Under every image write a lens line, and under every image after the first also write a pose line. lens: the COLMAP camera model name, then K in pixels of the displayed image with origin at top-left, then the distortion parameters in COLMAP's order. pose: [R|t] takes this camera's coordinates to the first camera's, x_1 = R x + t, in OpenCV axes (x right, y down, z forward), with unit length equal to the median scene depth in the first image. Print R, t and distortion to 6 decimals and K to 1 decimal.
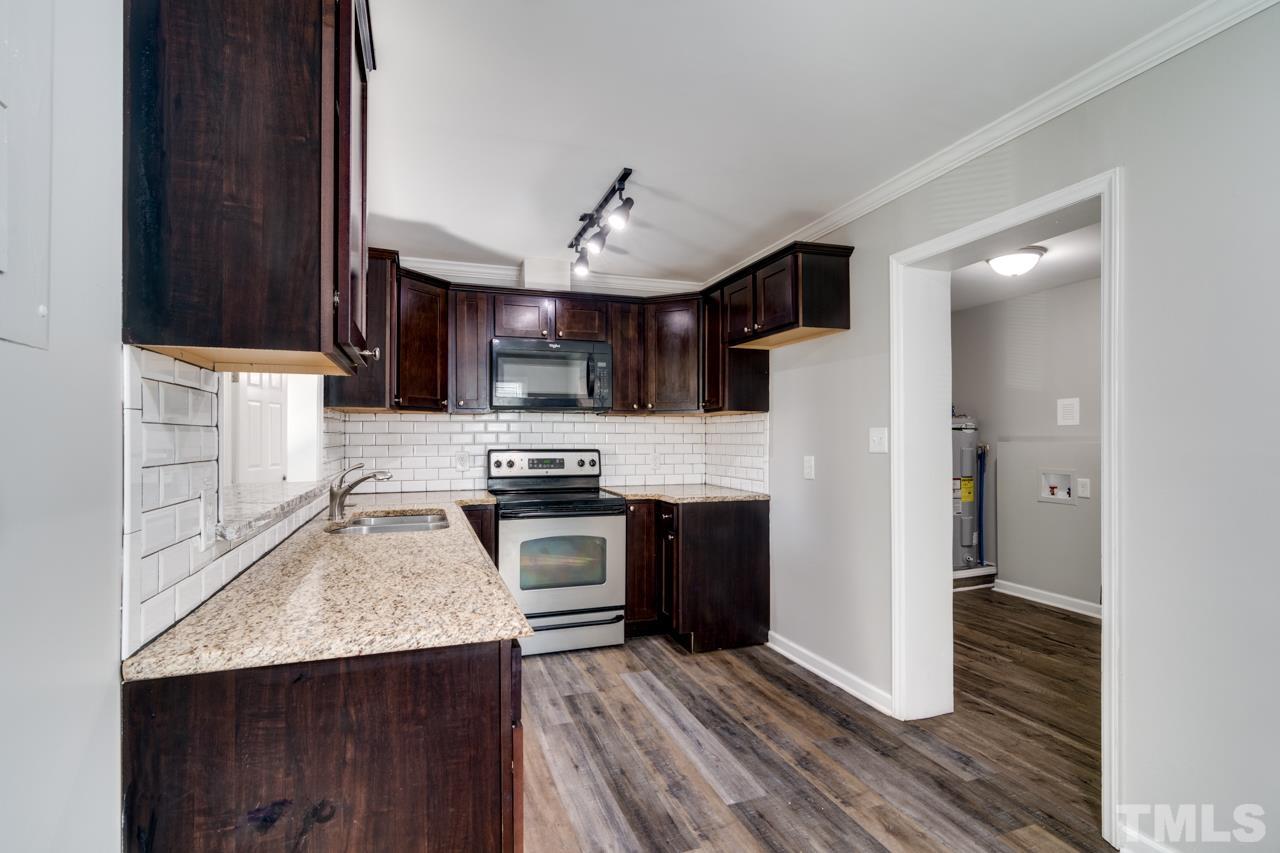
lens RADIAL K [[614.0, 0, 627.9], [0, 614.0, 431.9], [0, 0, 1]] dist [-0.008192, 0.004062]
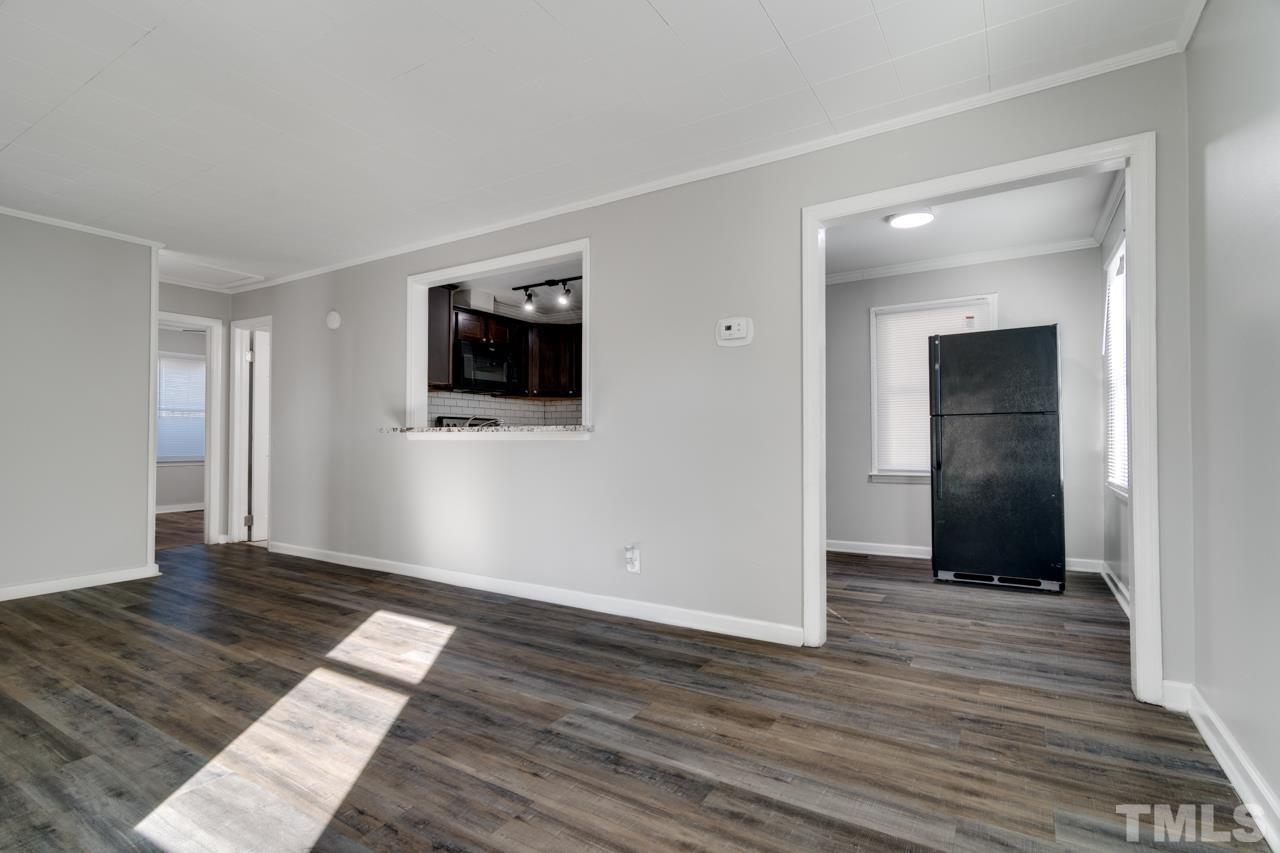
lens RADIAL K [[614.0, 0, 641.6], [0, 614.0, 433.2], [0, 0, 1]] dist [-0.008192, 0.004062]
pose [[0.769761, 0.009037, 0.638268, -0.848786], [-0.006504, 0.999959, -0.006314, 0.081072], [-0.638299, 0.000709, 0.769788, -0.439632]]
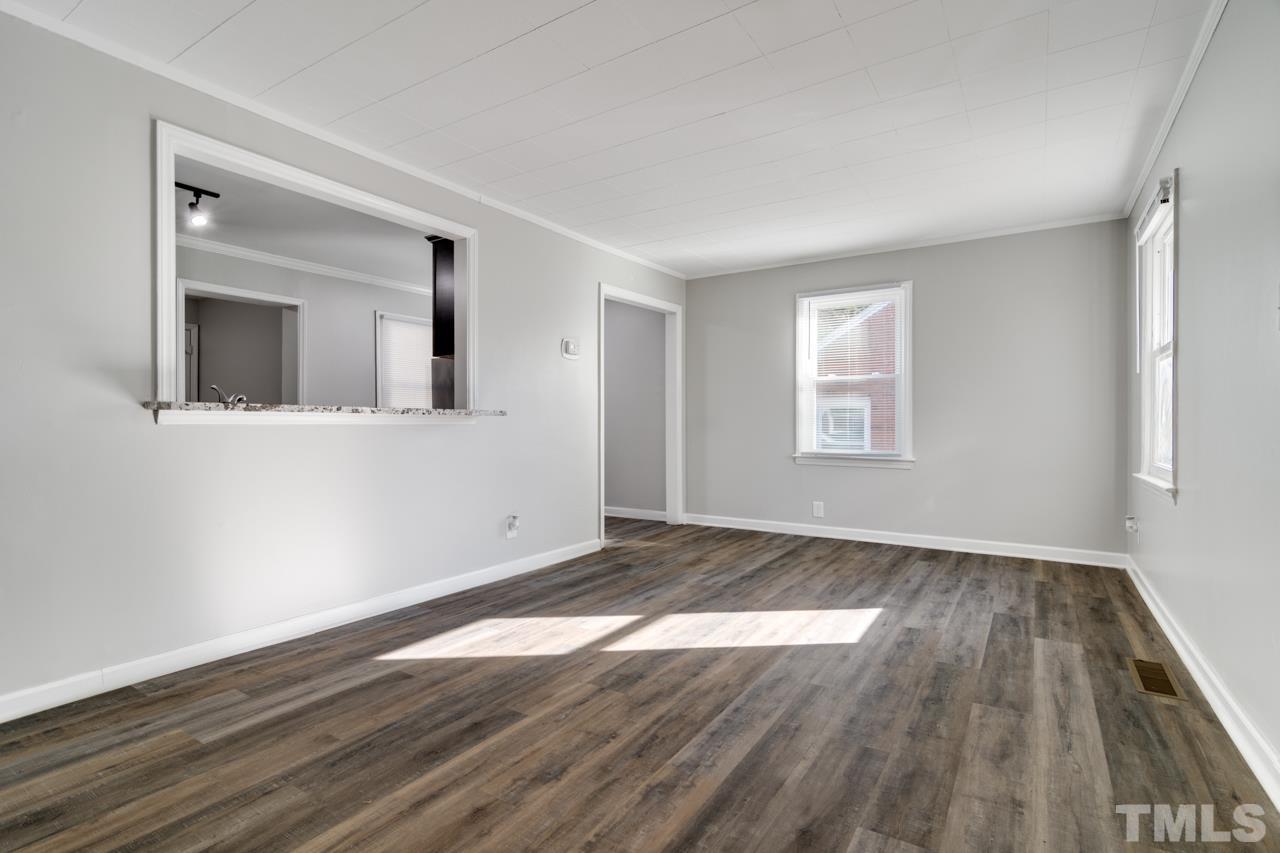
lens RADIAL K [[614.0, 0, 642.9], [0, 614.0, 426.8], [0, 0, 1]] dist [-0.008192, 0.004062]
pose [[-0.621866, 0.002373, 0.783120, -1.260857], [-0.000359, 0.999994, -0.003316, 0.093942], [-0.783124, -0.002343, -0.621862, 0.788676]]
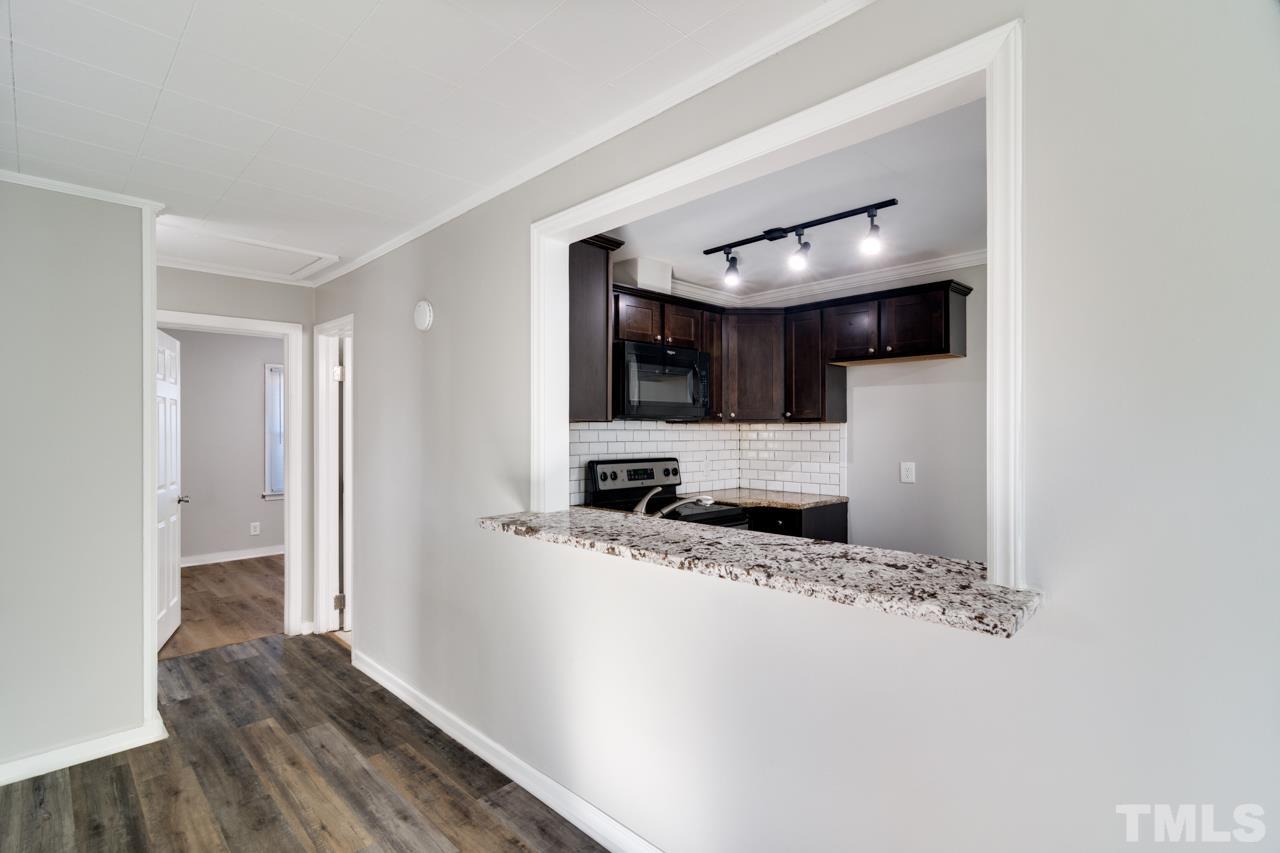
lens RADIAL K [[614.0, 0, 638.9], [0, 614.0, 431.5], [0, 0, 1]] dist [-0.008192, 0.004062]
pose [[0.900606, 0.000026, 0.434637, -0.610187], [-0.002593, 0.999983, 0.005314, -0.021693], [-0.434630, -0.005913, 0.900590, 0.165439]]
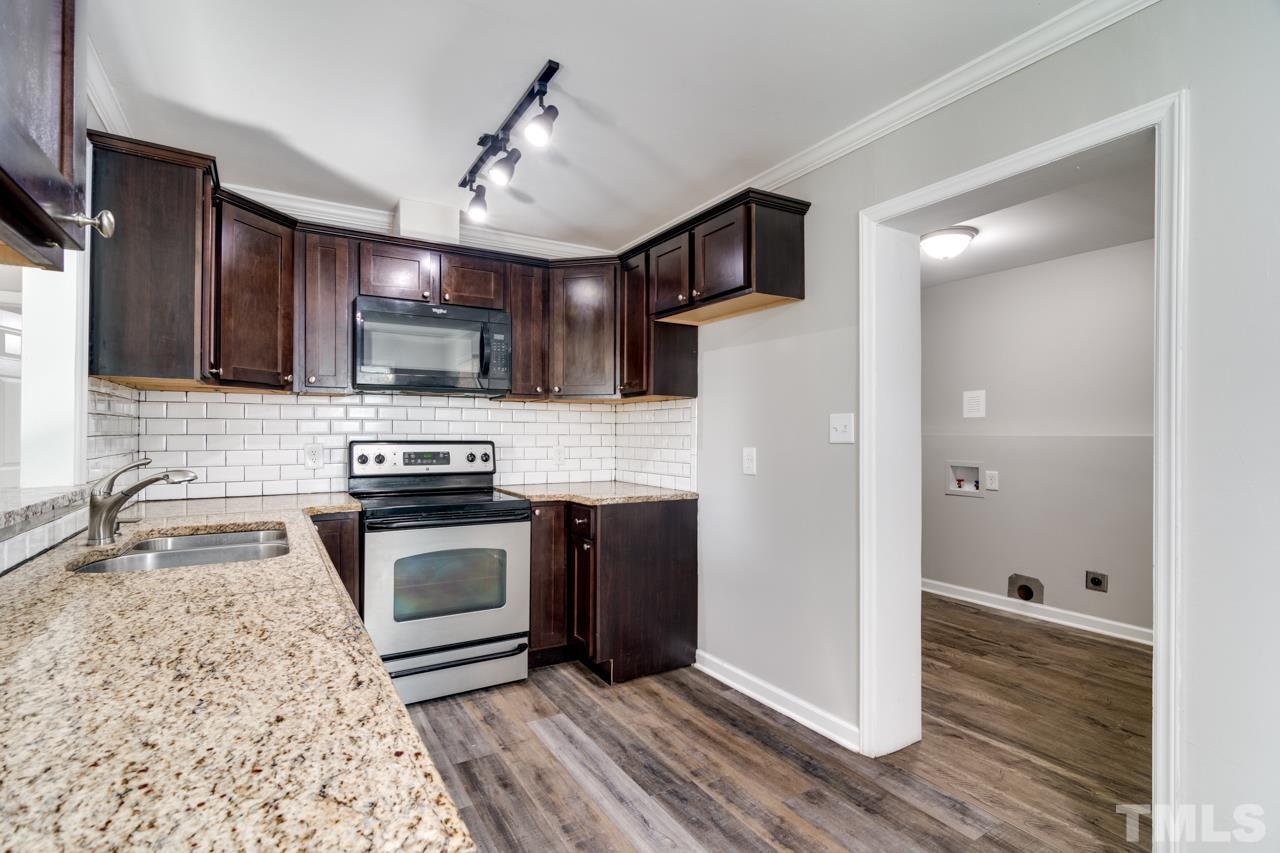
lens RADIAL K [[614.0, 0, 631.9], [0, 614.0, 430.1], [0, 0, 1]] dist [-0.008192, 0.004062]
pose [[0.977912, 0.004725, 0.208965, -0.042668], [-0.005648, 0.999977, 0.003820, 0.010997], [-0.208942, -0.004916, 0.977916, 0.175082]]
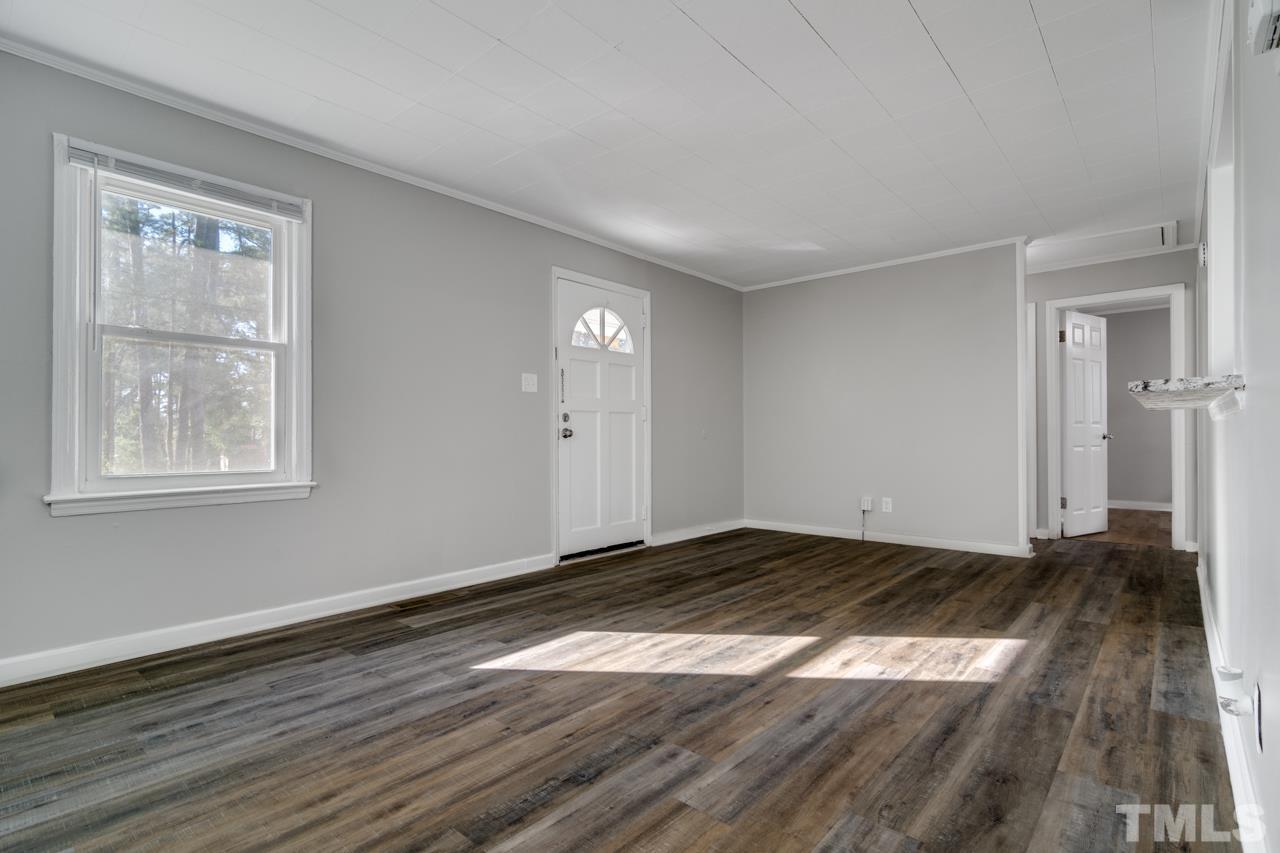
lens RADIAL K [[614.0, 0, 641.2], [0, 614.0, 430.2], [0, 0, 1]] dist [-0.008192, 0.004062]
pose [[0.496441, -0.006740, -0.868044, -0.121684], [0.006073, 0.999972, -0.004290, 0.100759], [0.868049, -0.003142, 0.496468, -0.207026]]
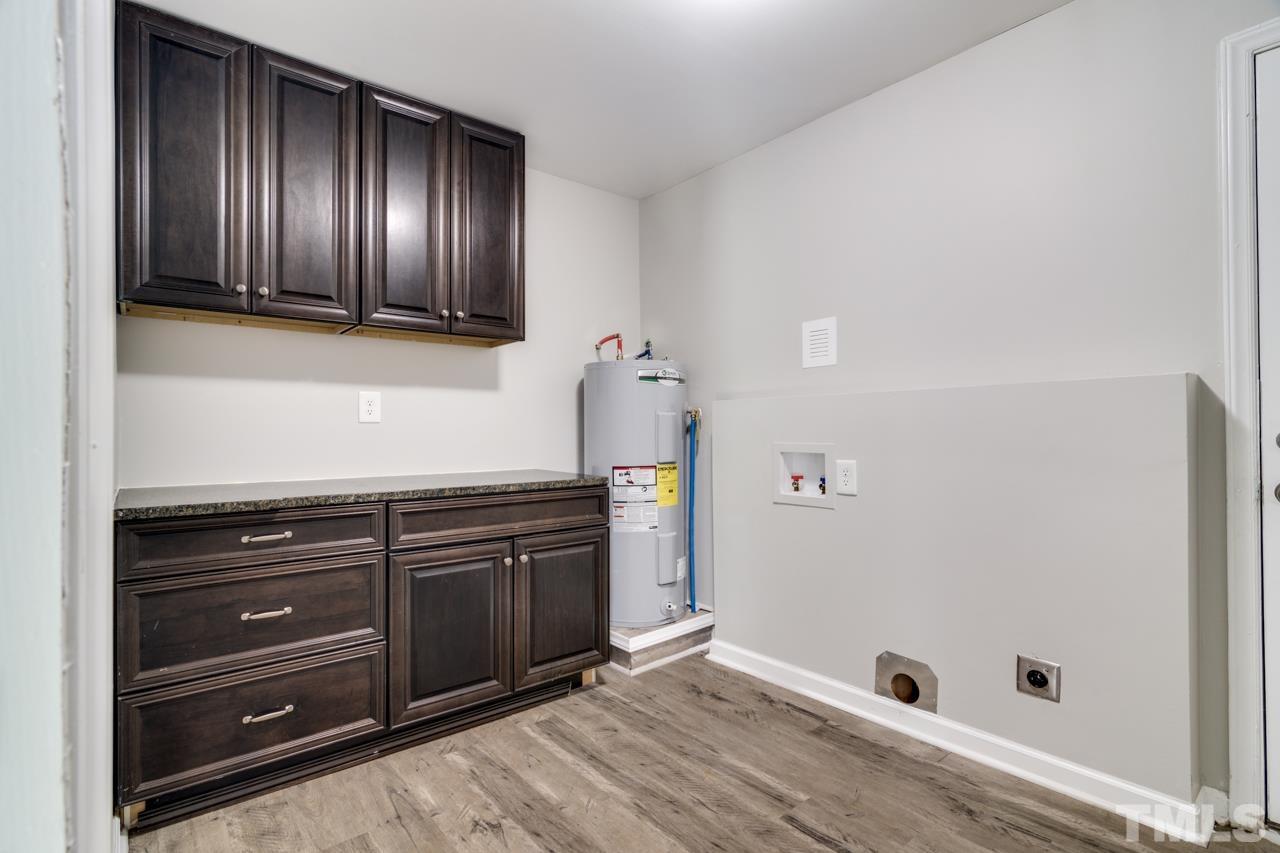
lens RADIAL K [[614.0, 0, 631.5], [0, 614.0, 427.1], [0, 0, 1]] dist [-0.008192, 0.004062]
pose [[0.934612, -0.000966, 0.355667, 0.442891], [0.001464, 0.999998, -0.001132, 0.056684], [-0.355665, 0.001578, 0.934612, 0.662614]]
